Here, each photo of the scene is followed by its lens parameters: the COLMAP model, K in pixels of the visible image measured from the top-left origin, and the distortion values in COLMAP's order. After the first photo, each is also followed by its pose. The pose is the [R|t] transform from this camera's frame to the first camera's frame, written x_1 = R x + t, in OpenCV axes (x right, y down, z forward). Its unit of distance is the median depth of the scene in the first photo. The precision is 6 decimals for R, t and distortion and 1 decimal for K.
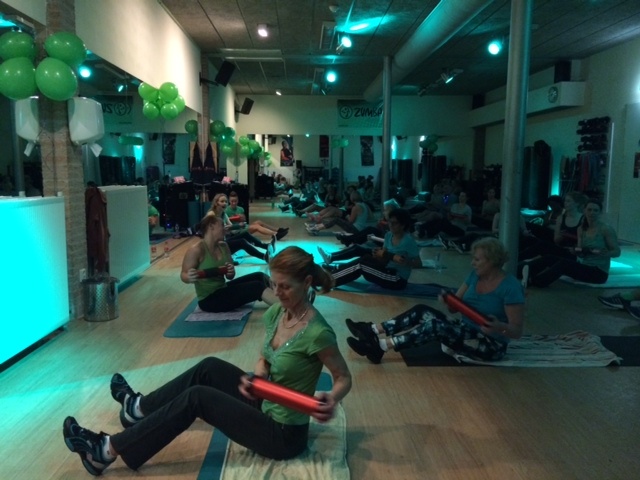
lens RADIAL K [[544.0, 0, 321.5], [0, 544.0, 240.7], [0, 0, 1]] dist [0.082128, -0.099286]
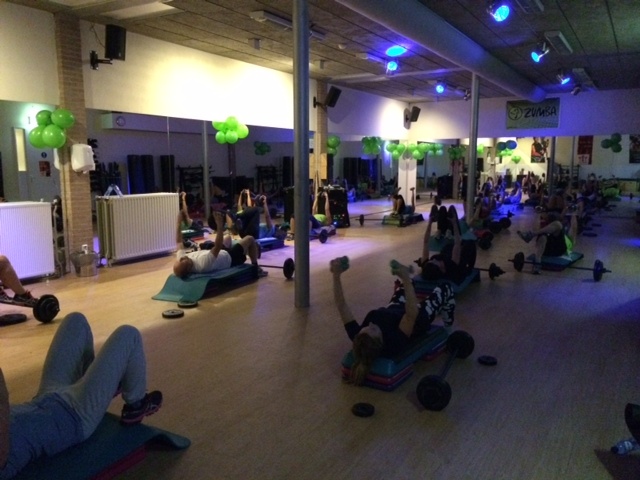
lens RADIAL K [[544.0, 0, 321.5], [0, 544.0, 240.7], [0, 0, 1]] dist [0.082128, -0.099286]
pose [[0.843062, 0.071521, -0.533039, 0.450332], [-0.065540, 0.997394, 0.030169, -0.024813], [0.533808, 0.009501, 0.845552, -0.015733]]
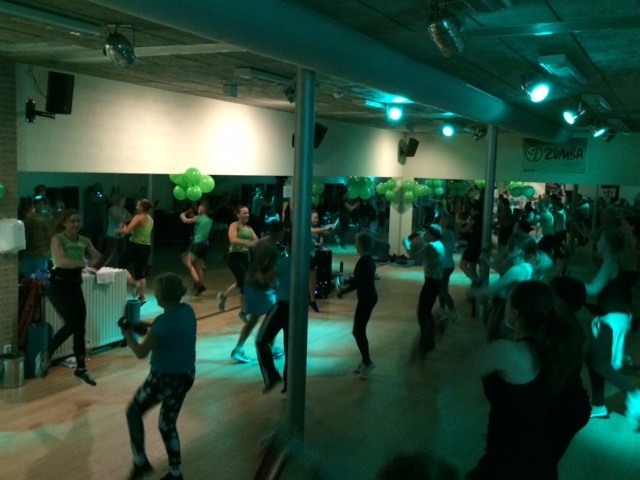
lens RADIAL K [[694.8, 0, 320.0], [0, 694.8, 240.0], [0, 0, 1]] dist [0.044259, -0.000601]
pose [[0.872389, 0.072997, -0.483331, 0.421803], [-0.091846, 0.995654, -0.015405, -0.101105], [0.480106, 0.057831, 0.875302, -0.050754]]
